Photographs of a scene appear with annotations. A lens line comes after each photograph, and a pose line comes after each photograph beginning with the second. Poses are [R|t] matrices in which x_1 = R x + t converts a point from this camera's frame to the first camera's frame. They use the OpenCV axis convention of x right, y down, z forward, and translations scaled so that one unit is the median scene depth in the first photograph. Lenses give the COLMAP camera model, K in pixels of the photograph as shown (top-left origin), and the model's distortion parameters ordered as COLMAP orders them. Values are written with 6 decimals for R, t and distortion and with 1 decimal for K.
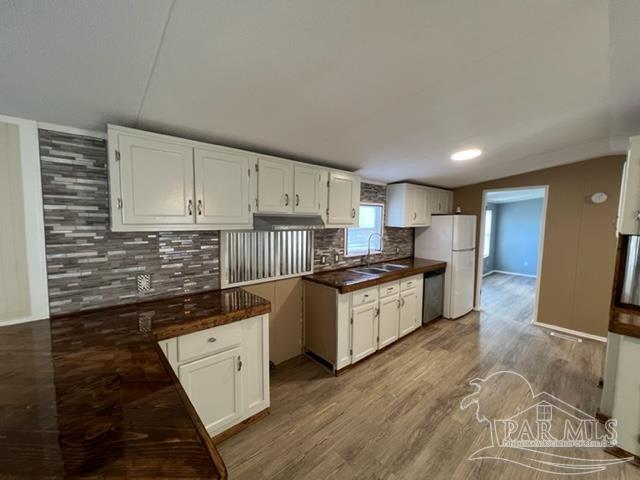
lens RADIAL K [[256.8, 0, 320.0], [0, 256.8, 238.1], [0, 0, 1]] dist [-0.002220, 0.001162]
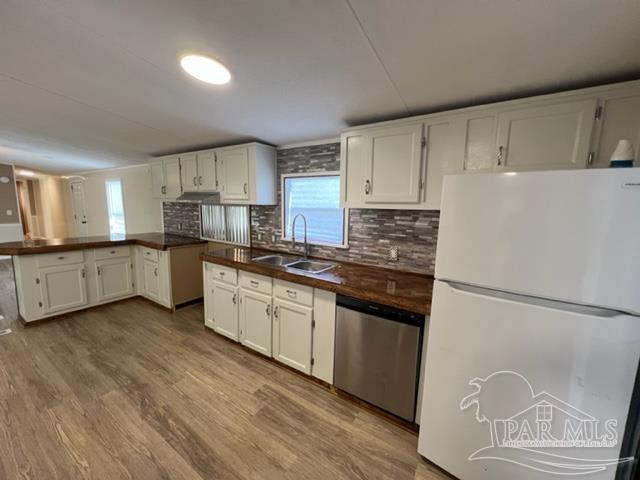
lens RADIAL K [[256.8, 0, 319.1], [0, 256.8, 239.0], [0, 0, 1]] dist [-0.002220, 0.001162]
pose [[0.261107, 0.127947, -0.956793, 1.058306], [-0.086984, 0.990263, 0.108685, -0.037598], [0.961383, 0.054847, 0.269694, 0.967255]]
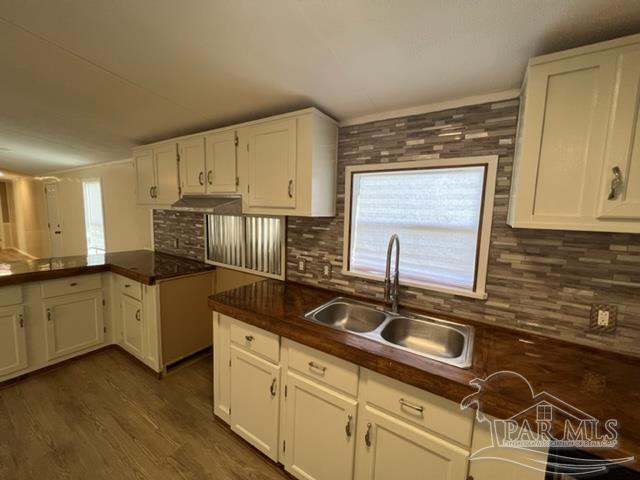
lens RADIAL K [[256.8, 0, 320.0], [0, 256.8, 238.7], [0, 0, 1]] dist [-0.002220, 0.001162]
pose [[0.275021, 0.102889, -0.955917, 0.645273], [-0.094470, 0.992338, 0.079629, -0.039194], [0.956786, 0.068406, 0.282634, 0.870133]]
